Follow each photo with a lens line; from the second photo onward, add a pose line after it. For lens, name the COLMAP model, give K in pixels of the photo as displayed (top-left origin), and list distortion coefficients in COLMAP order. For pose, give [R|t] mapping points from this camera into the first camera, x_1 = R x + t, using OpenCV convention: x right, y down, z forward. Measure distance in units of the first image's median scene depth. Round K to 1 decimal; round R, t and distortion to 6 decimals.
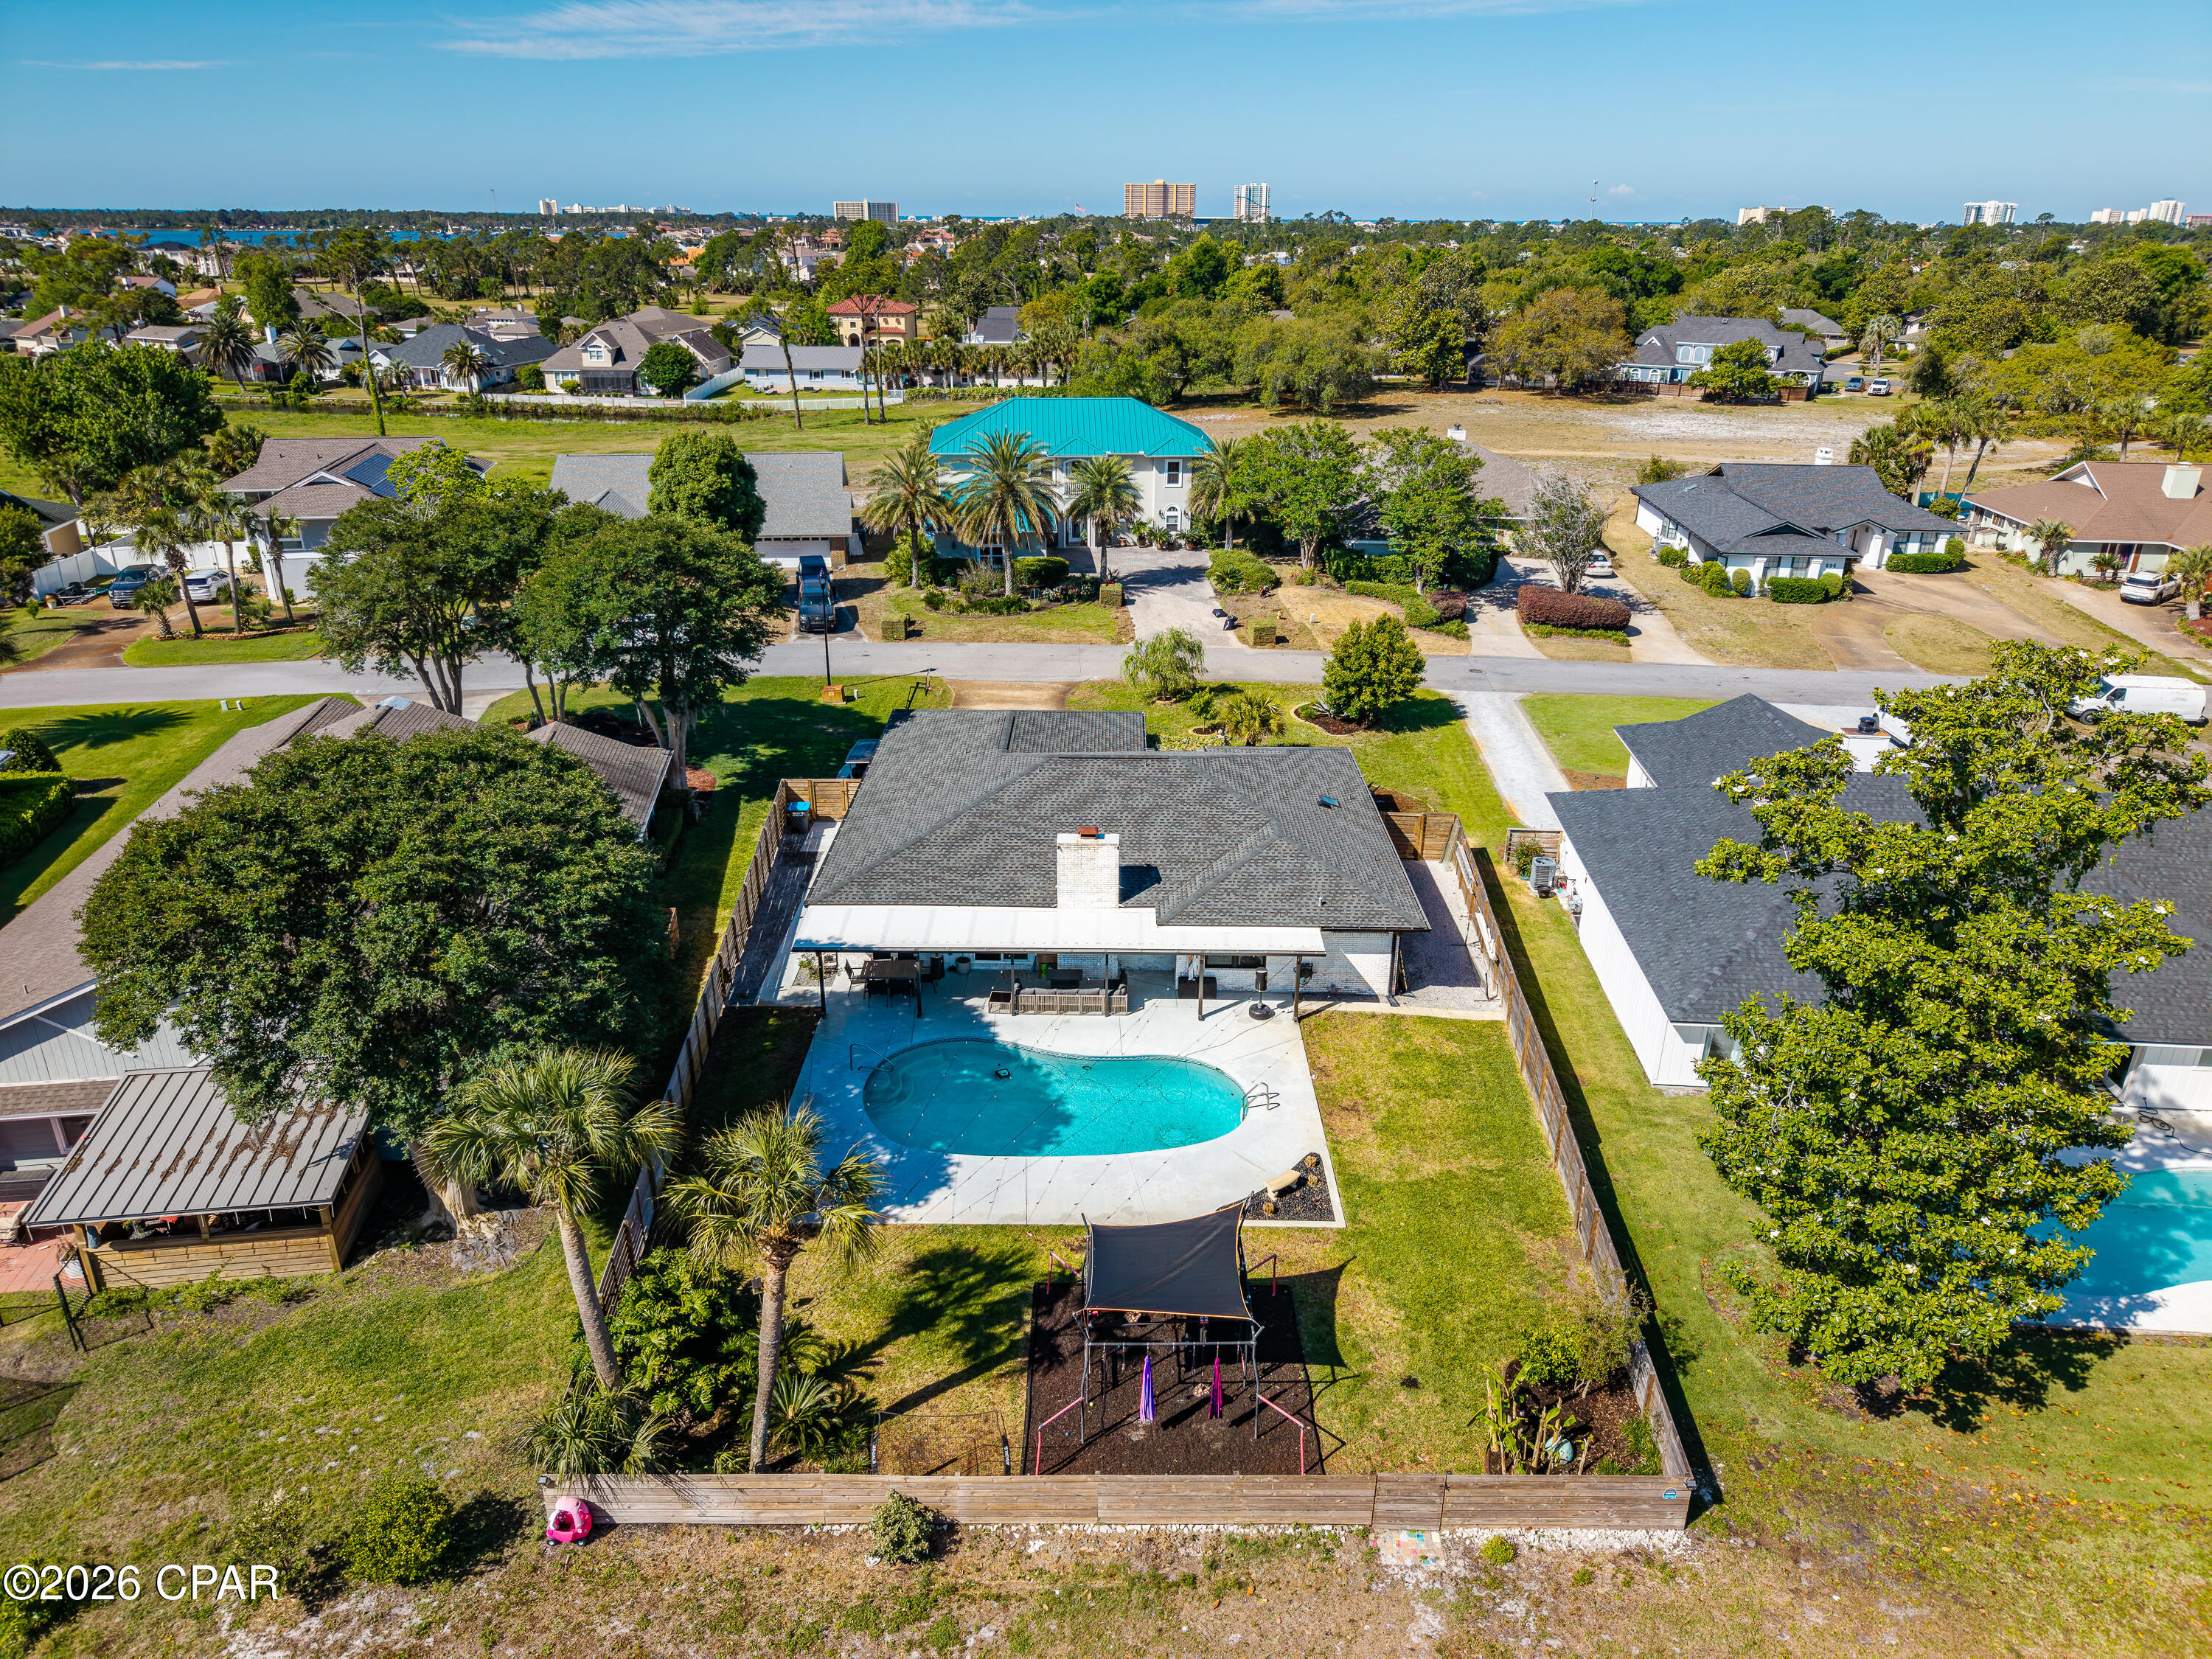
lens RADIAL K [[1483.0, 0, 1103.6], [0, 1483.0, 829.2], [0, 0, 1]] dist [0.013186, -0.011491]
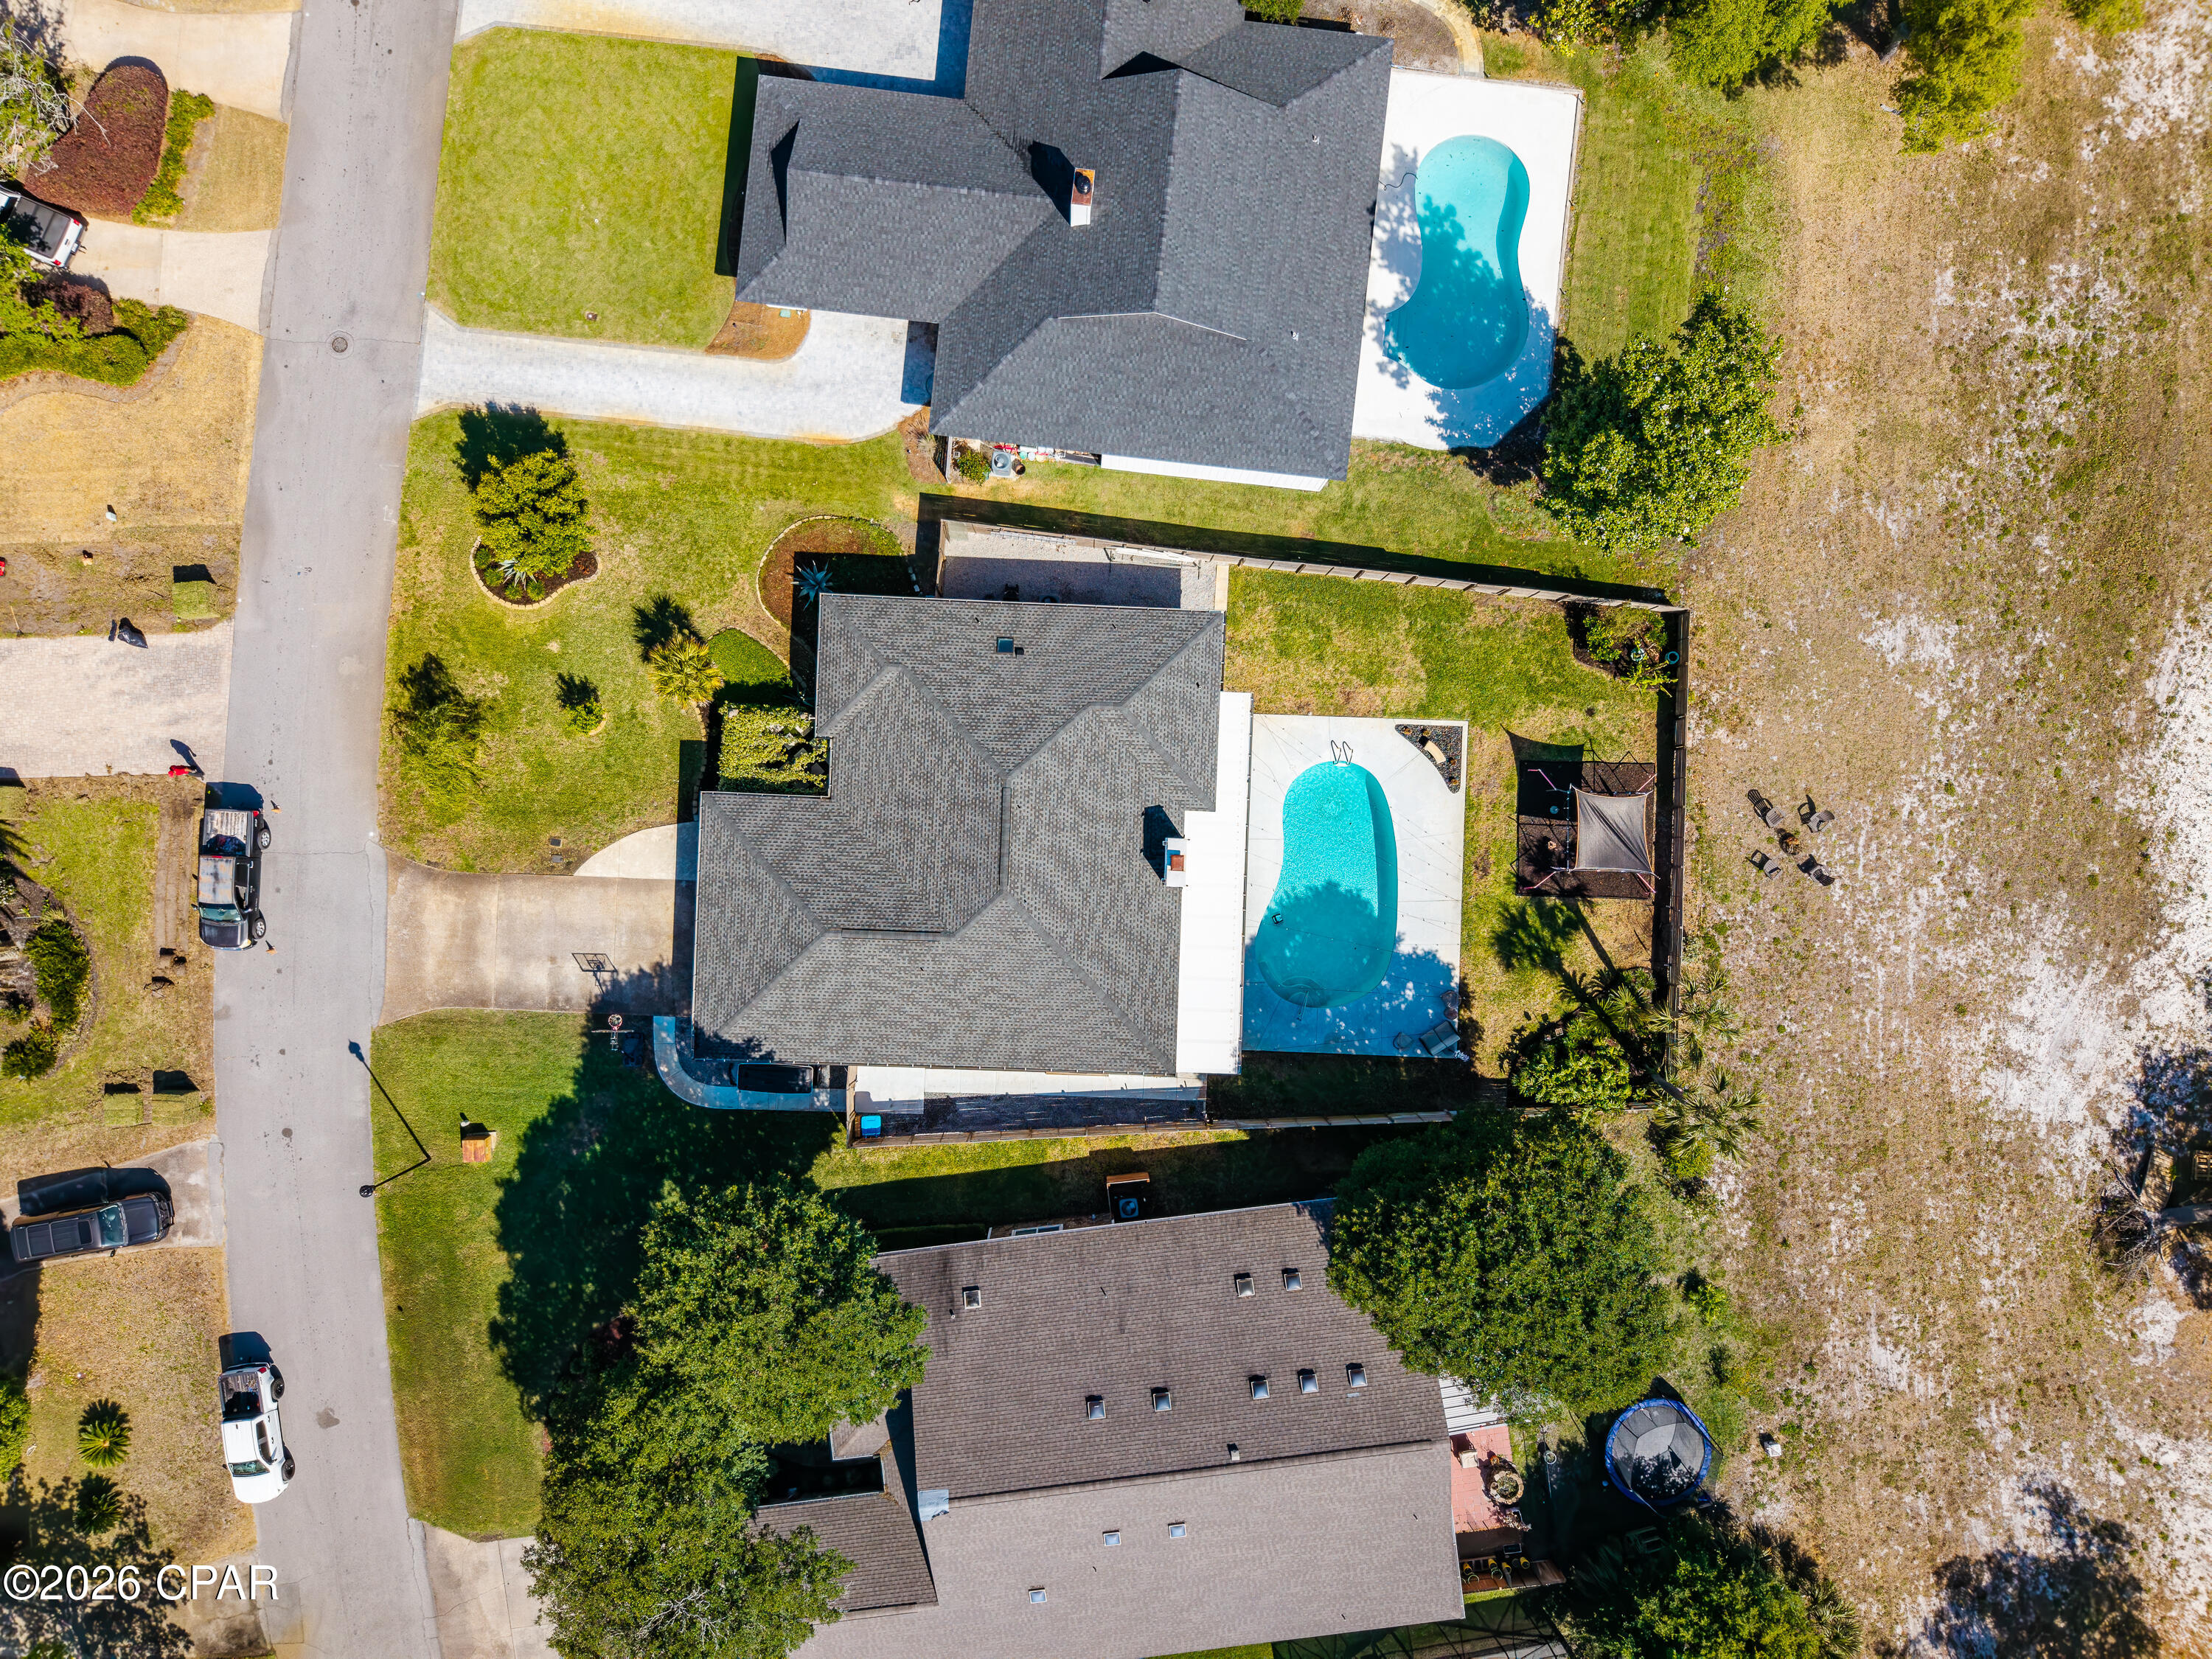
lens RADIAL K [[1483.0, 0, 1104.6], [0, 1483.0, 833.0], [0, 0, 1]] dist [0.013186, -0.011491]
pose [[0.029828, -0.999487, -0.011621, 0.029509], [0.364903, 0.000065, 0.931046, -1.222892], [-0.930568, -0.032011, 0.364718, 0.596123]]
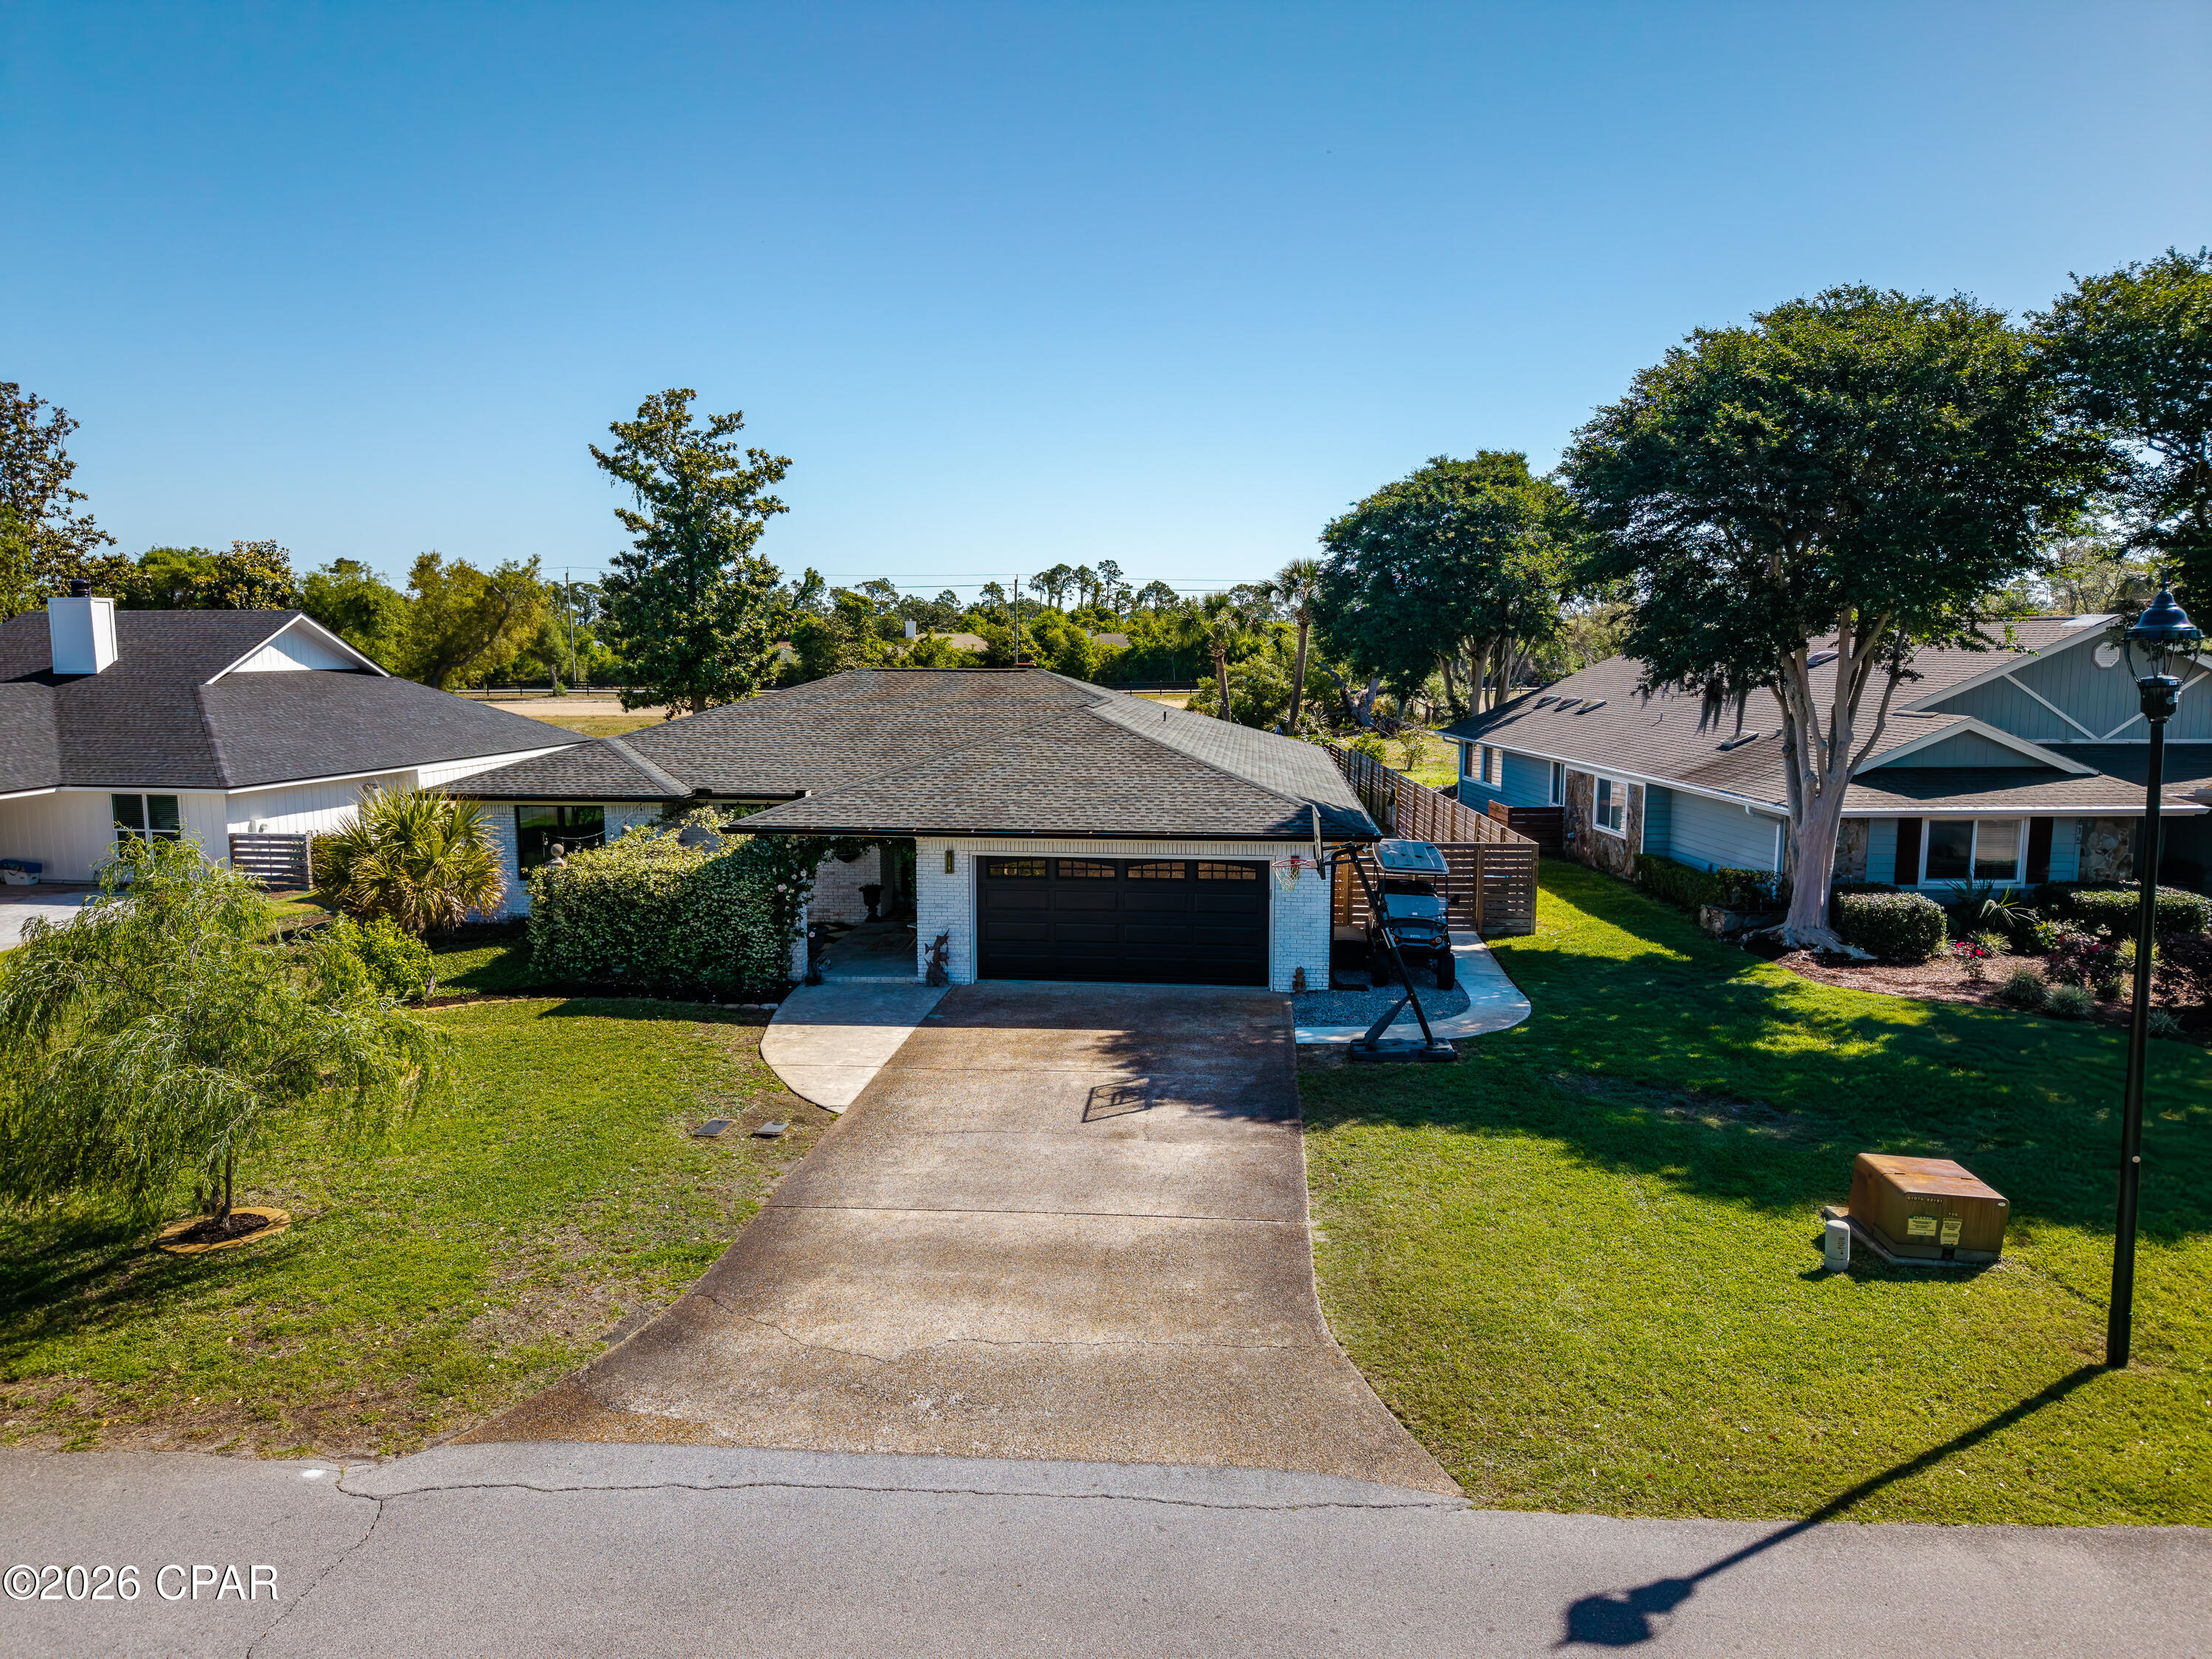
lens RADIAL K [[1483.0, 0, 1108.0], [0, 1483.0, 843.3], [0, 0, 1]] dist [0.013186, -0.011491]
pose [[-0.995895, -0.016723, 0.088959, -0.151439], [0.030325, 0.864350, 0.501975, -0.379877], [-0.085287, 0.502612, -0.860295, 1.880193]]
